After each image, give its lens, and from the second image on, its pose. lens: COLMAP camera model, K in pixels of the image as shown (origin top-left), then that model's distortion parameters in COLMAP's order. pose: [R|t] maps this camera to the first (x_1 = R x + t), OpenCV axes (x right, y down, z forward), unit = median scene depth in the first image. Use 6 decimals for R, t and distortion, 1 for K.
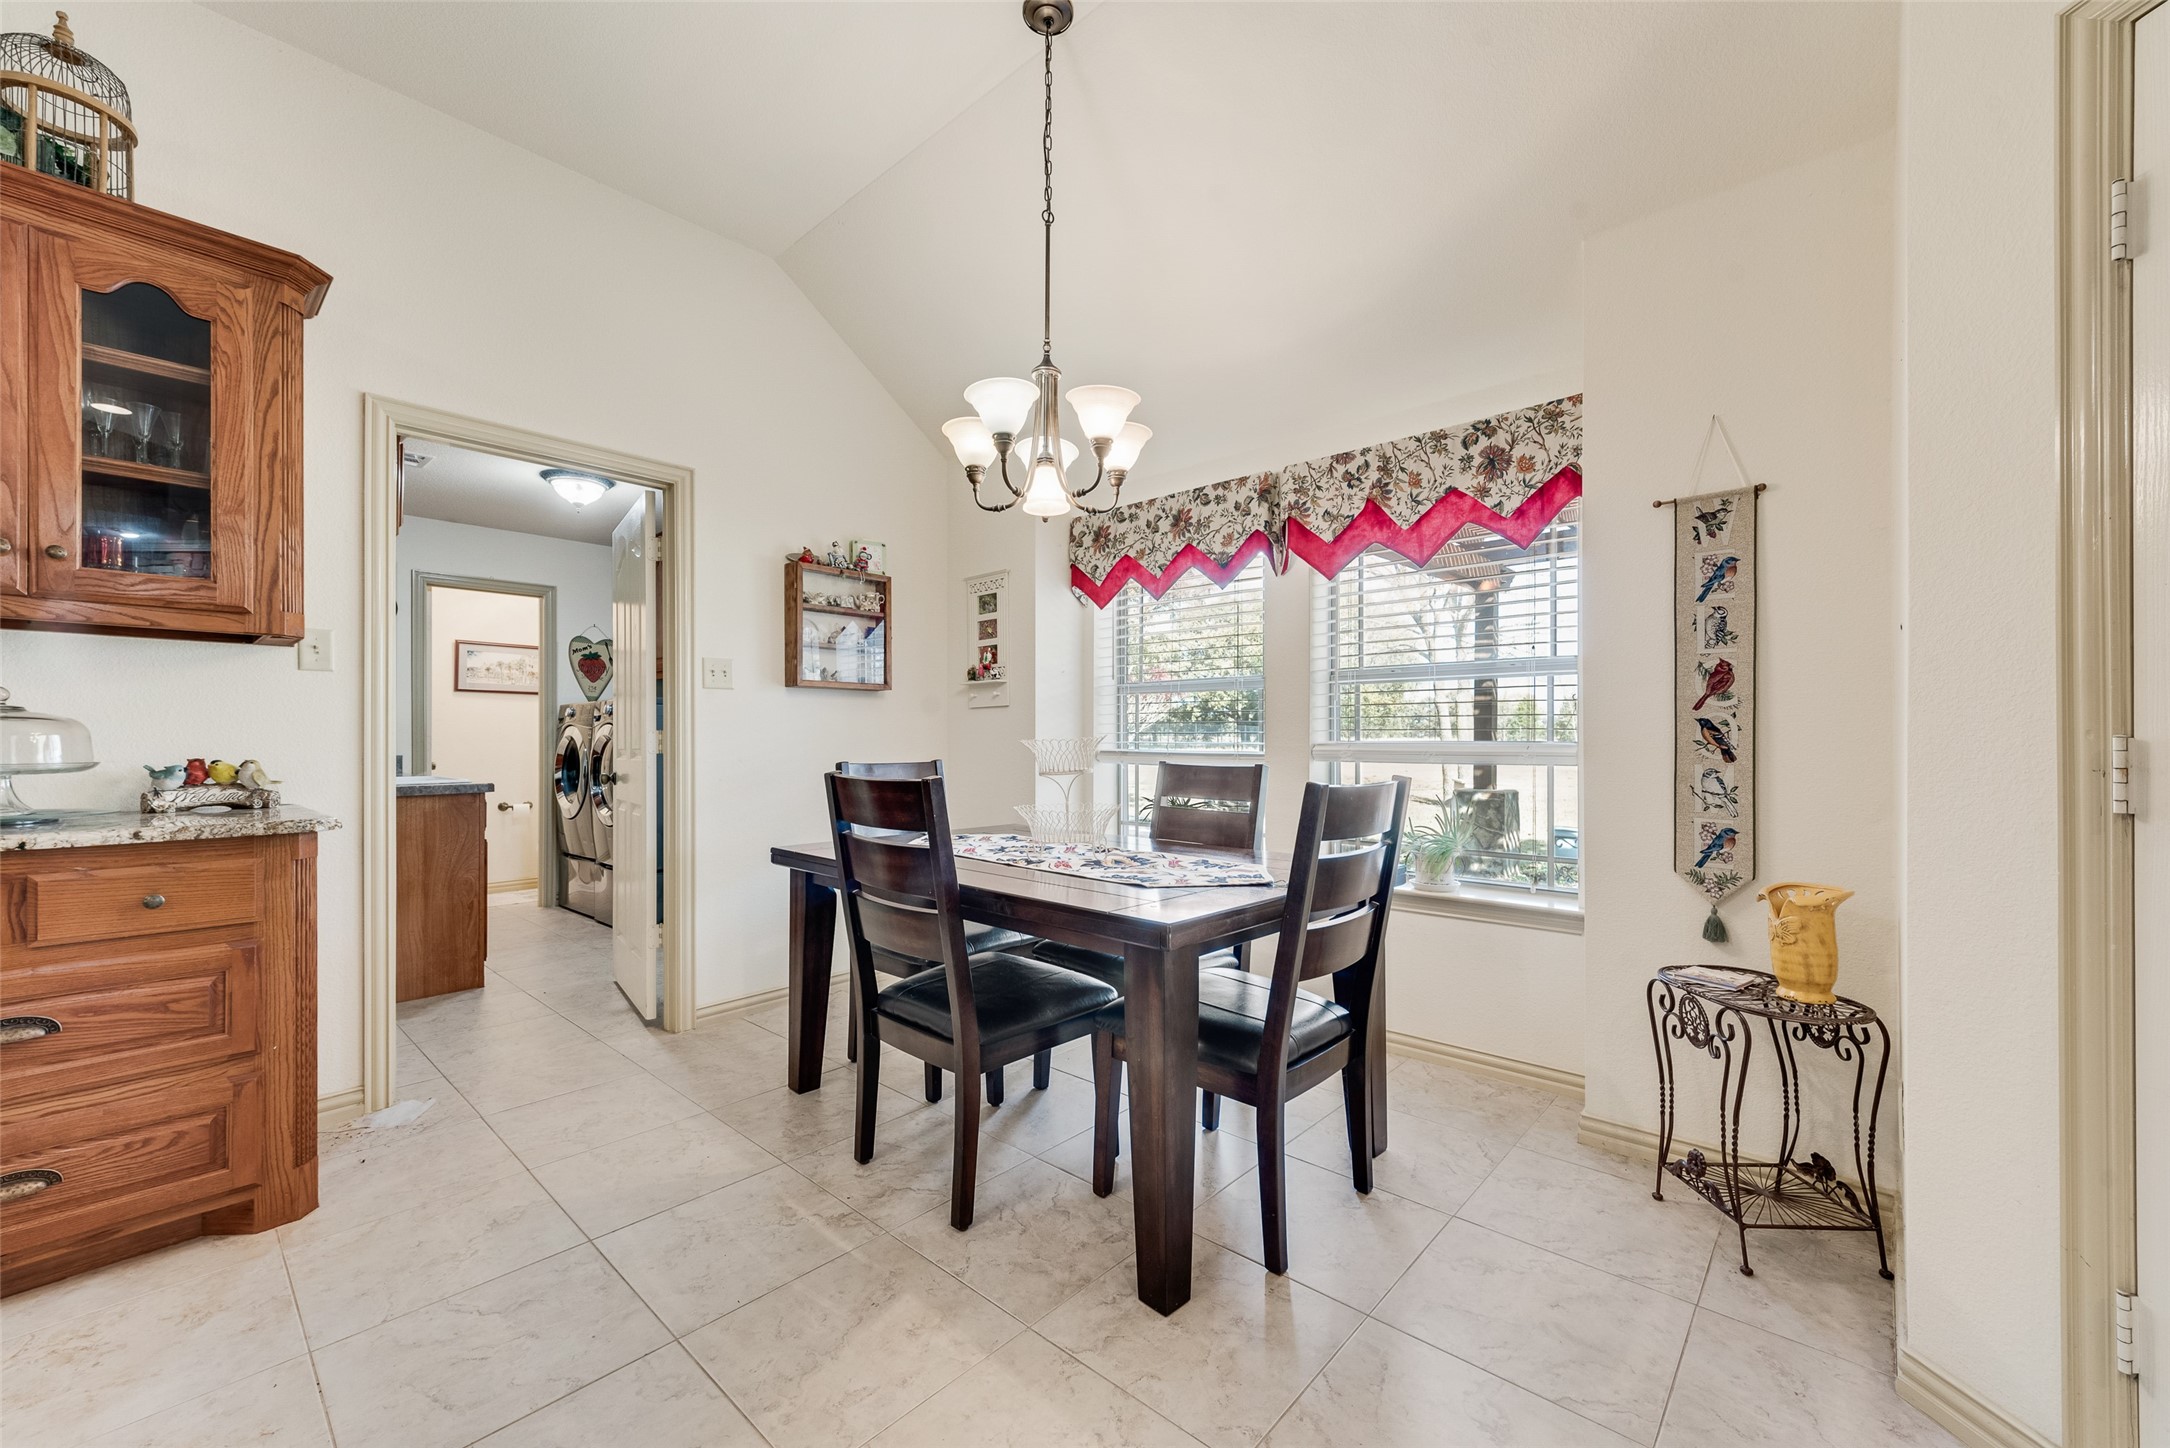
lens RADIAL K [[852.0, 0, 1086.8], [0, 852.0, 734.7], [0, 0, 1]] dist [-0.000145, -0.001297]
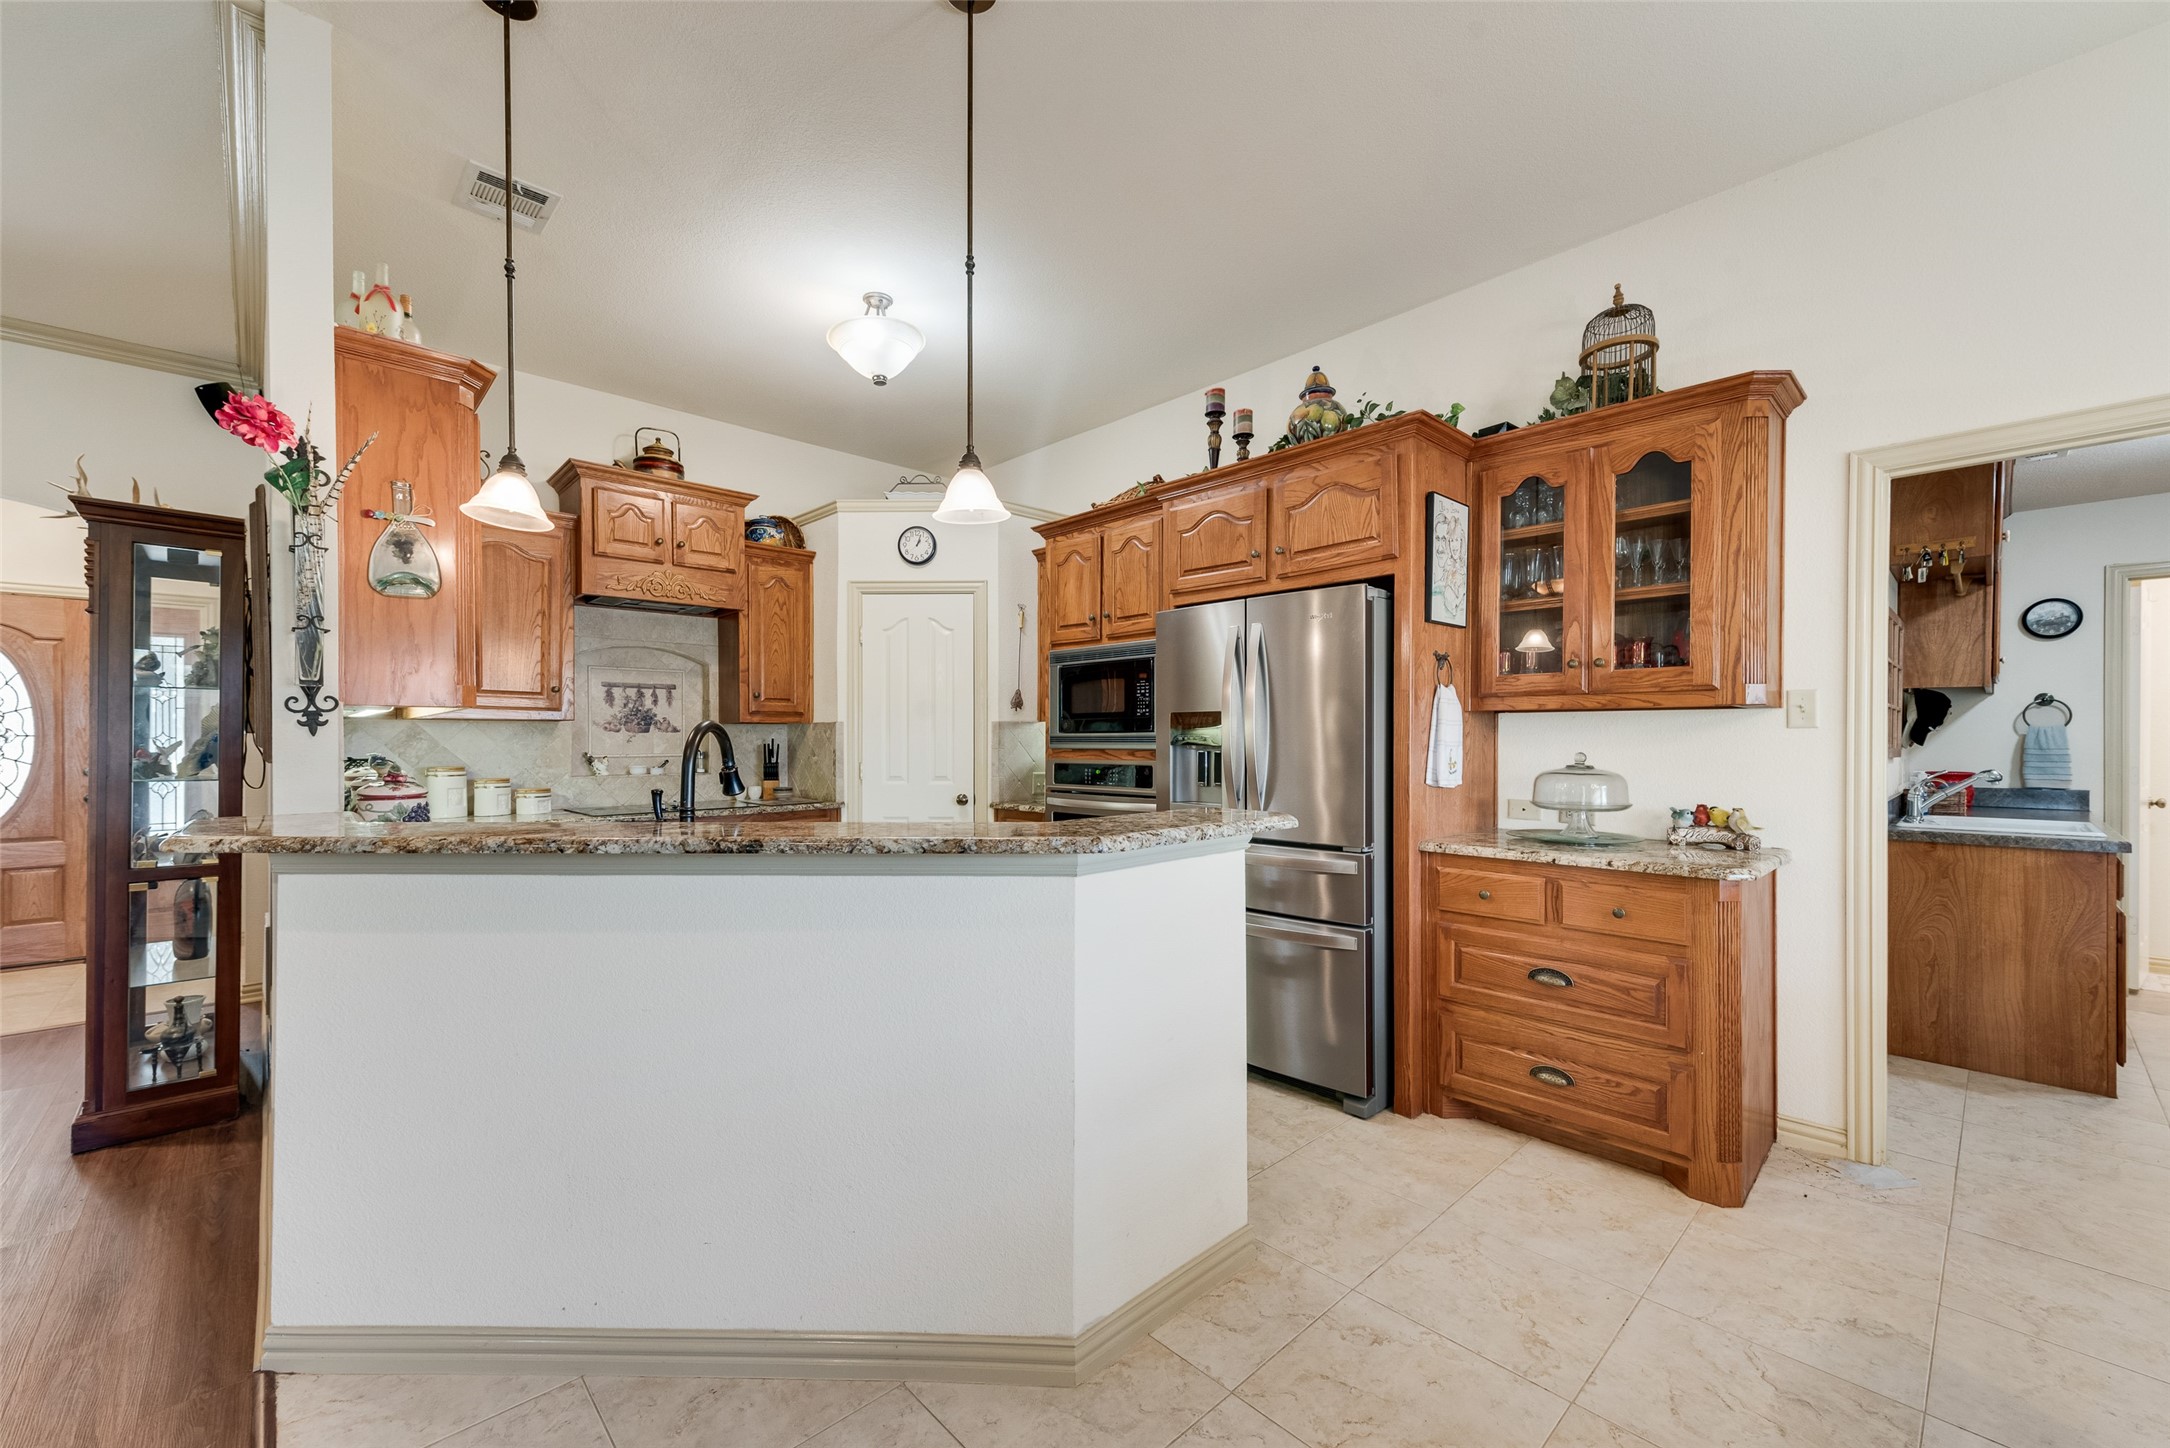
lens RADIAL K [[852.0, 0, 1088.2], [0, 852.0, 736.1], [0, 0, 1]] dist [-0.000145, -0.001297]
pose [[-0.090541, -0.005000, -0.995880, 0.333756], [0.003643, 0.999979, -0.005352, -0.080004], [0.995886, -0.004112, -0.090521, 0.240052]]
